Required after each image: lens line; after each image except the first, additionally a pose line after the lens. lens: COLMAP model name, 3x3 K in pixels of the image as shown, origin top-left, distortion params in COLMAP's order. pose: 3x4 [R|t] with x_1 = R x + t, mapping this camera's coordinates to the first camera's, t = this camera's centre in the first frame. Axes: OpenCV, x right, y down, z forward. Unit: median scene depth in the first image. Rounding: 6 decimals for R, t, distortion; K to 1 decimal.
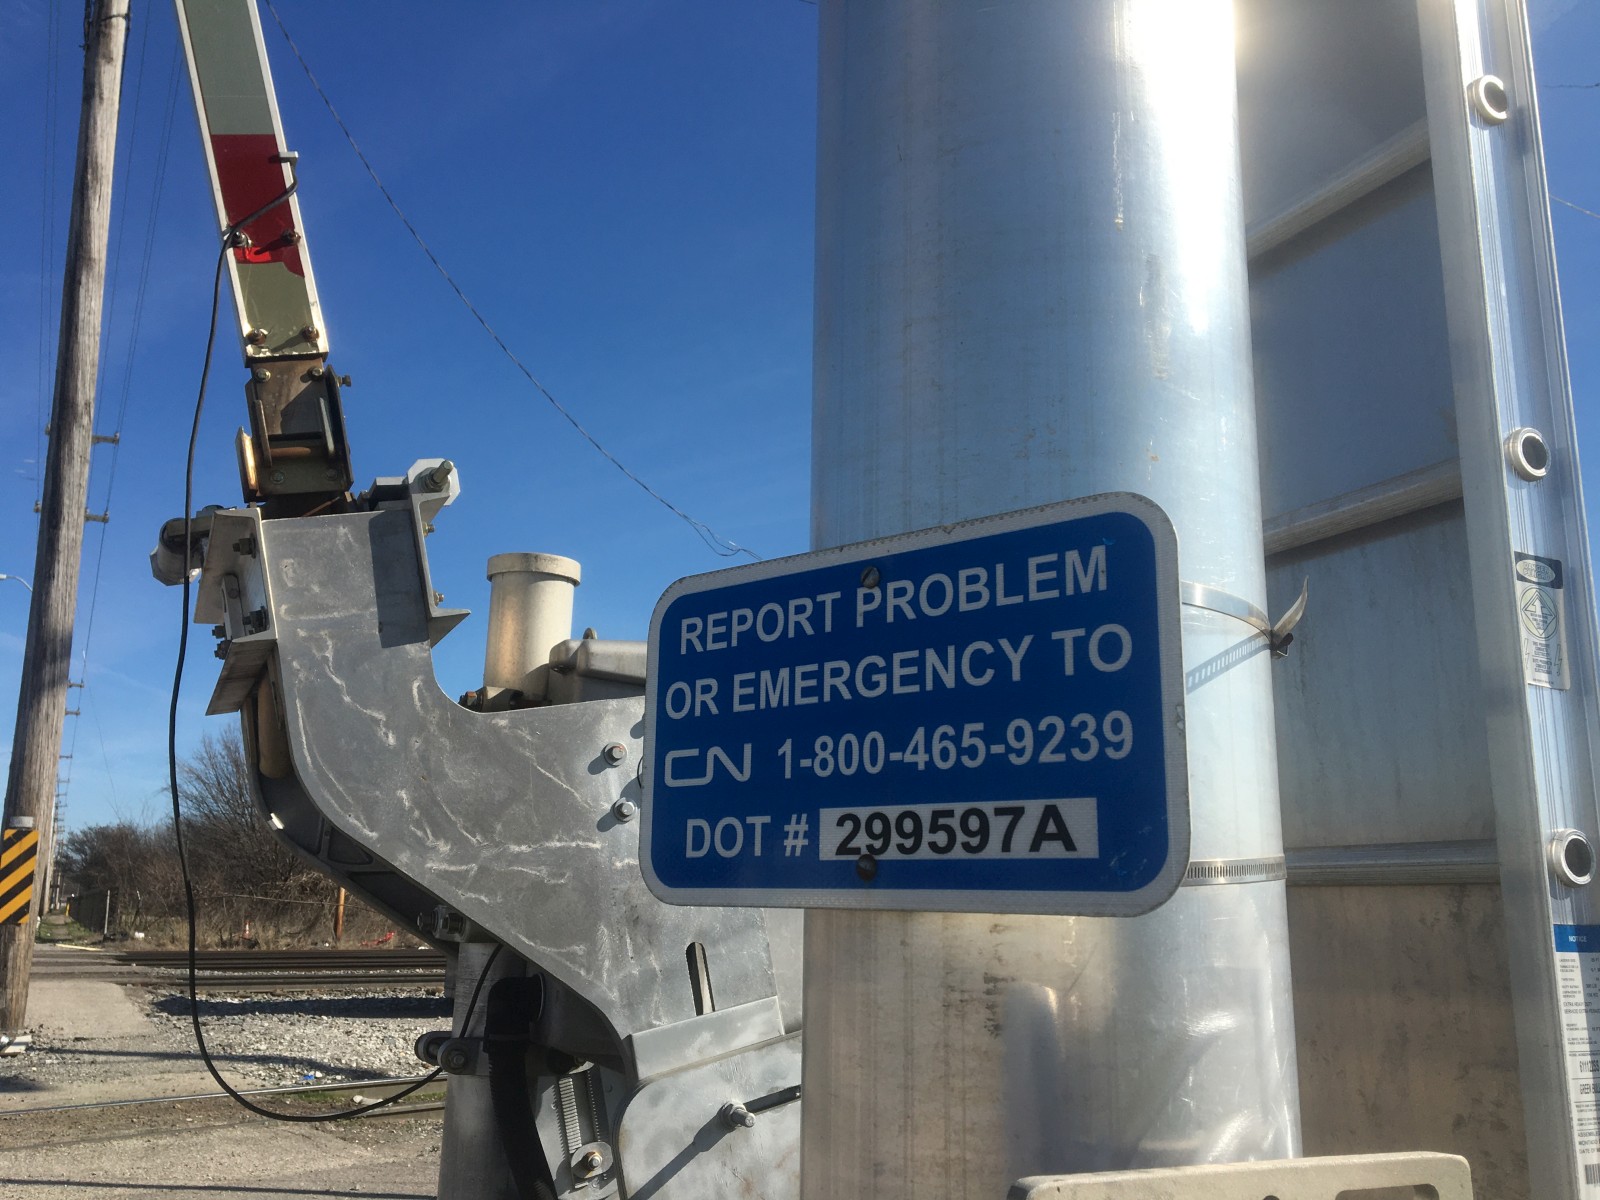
lens RADIAL K [[1368.5, 0, 802.3], [0, 1368.5, 600.0], [0, 0, 1]] dist [0.051926, -0.074085]
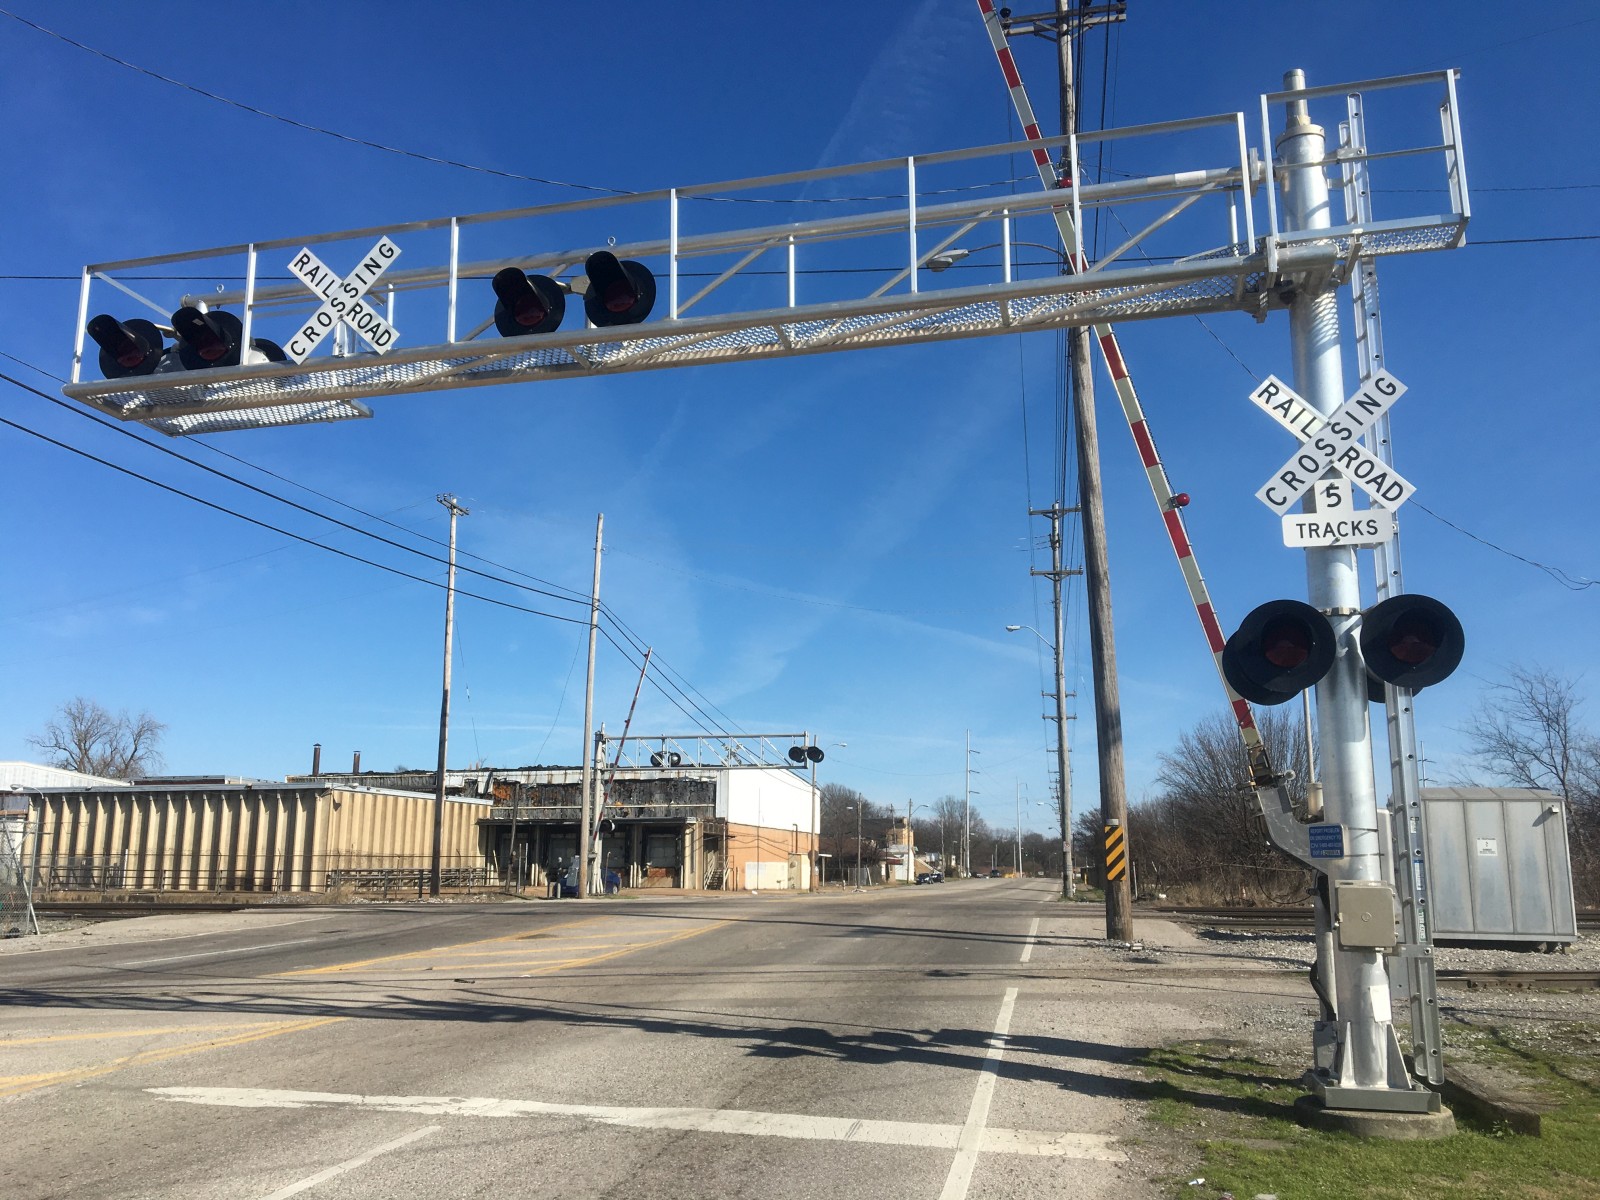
lens RADIAL K [[1368.5, 0, 746.0], [0, 1368.5, 597.8], [0, 0, 1]] dist [0.051926, -0.074085]
pose [[0.758995, -0.135981, -0.636738, 0.084304], [0.148006, 0.988379, -0.034654, -0.047309], [0.634051, -0.067939, 0.770301, -0.226709]]
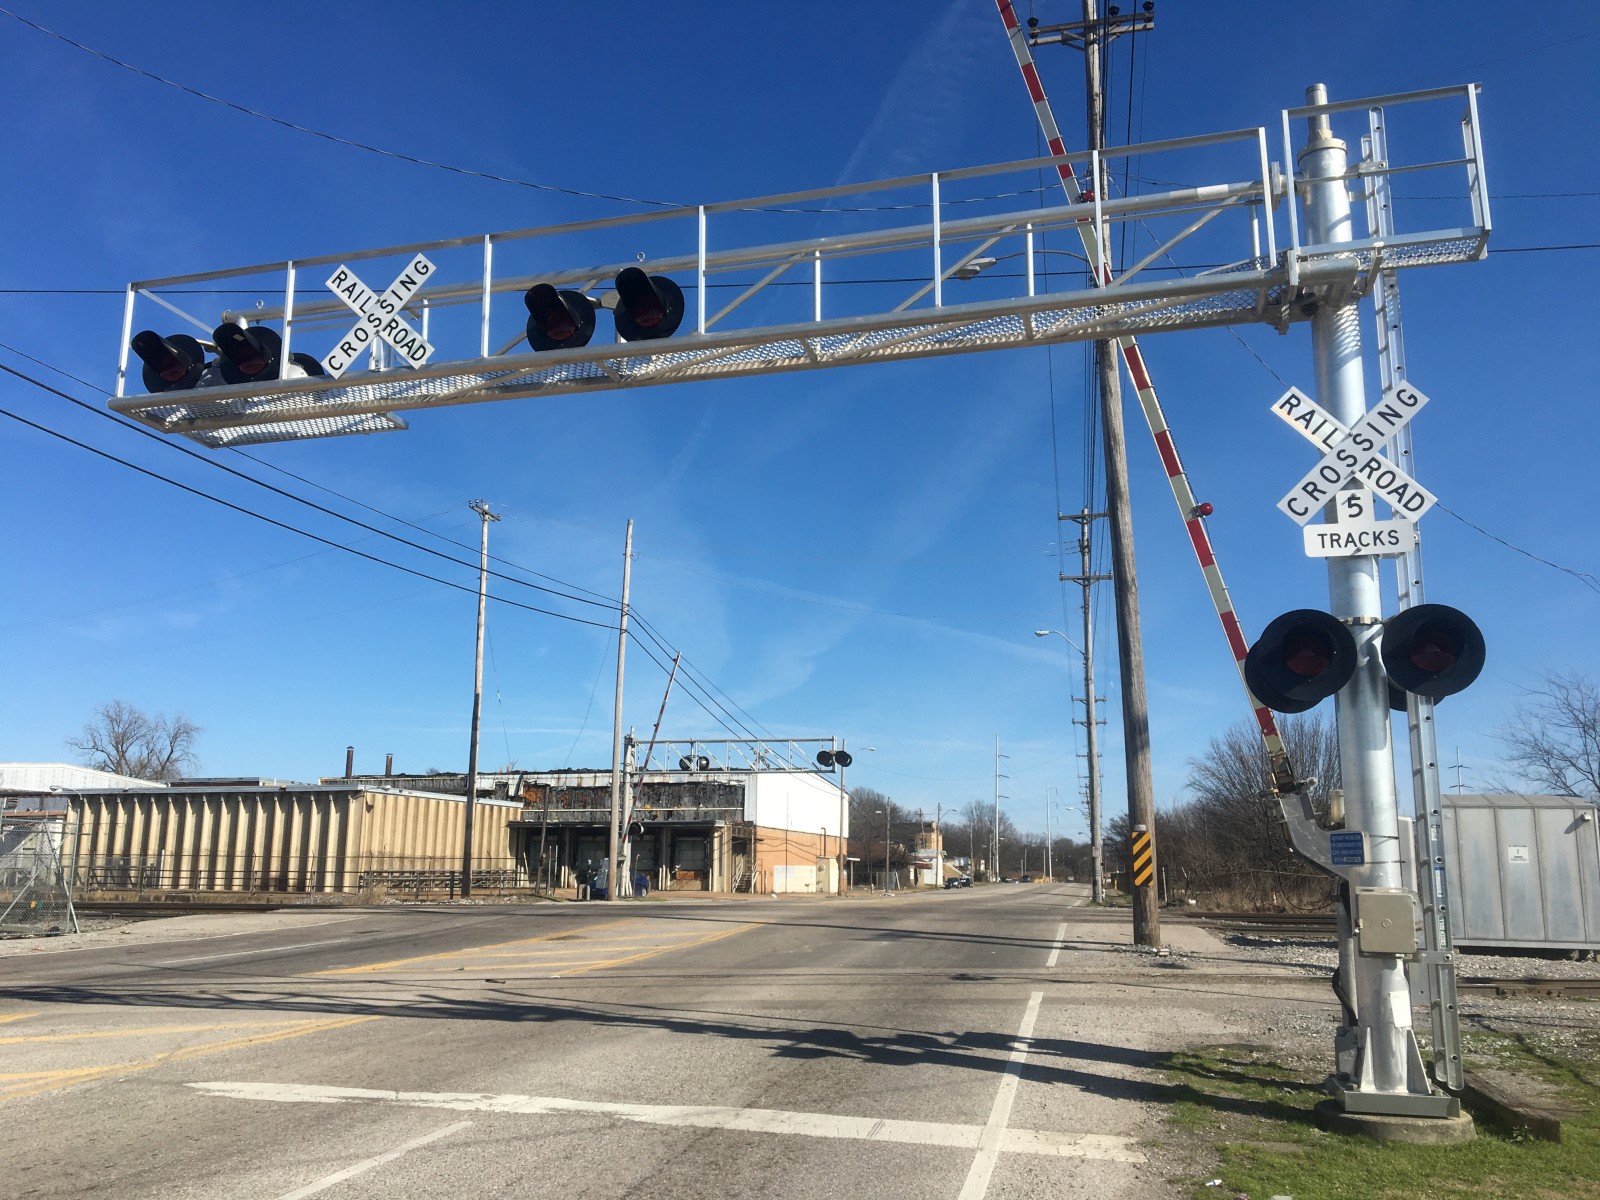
lens RADIAL K [[1368.5, 0, 752.0], [0, 1368.5, 602.9], [0, 0, 1]] dist [0.051926, -0.074085]
pose [[0.748195, -0.133815, -0.649844, 0.087408], [0.145582, 0.988692, -0.035975, -0.047939], [0.647309, -0.067690, 0.759216, -0.229374]]
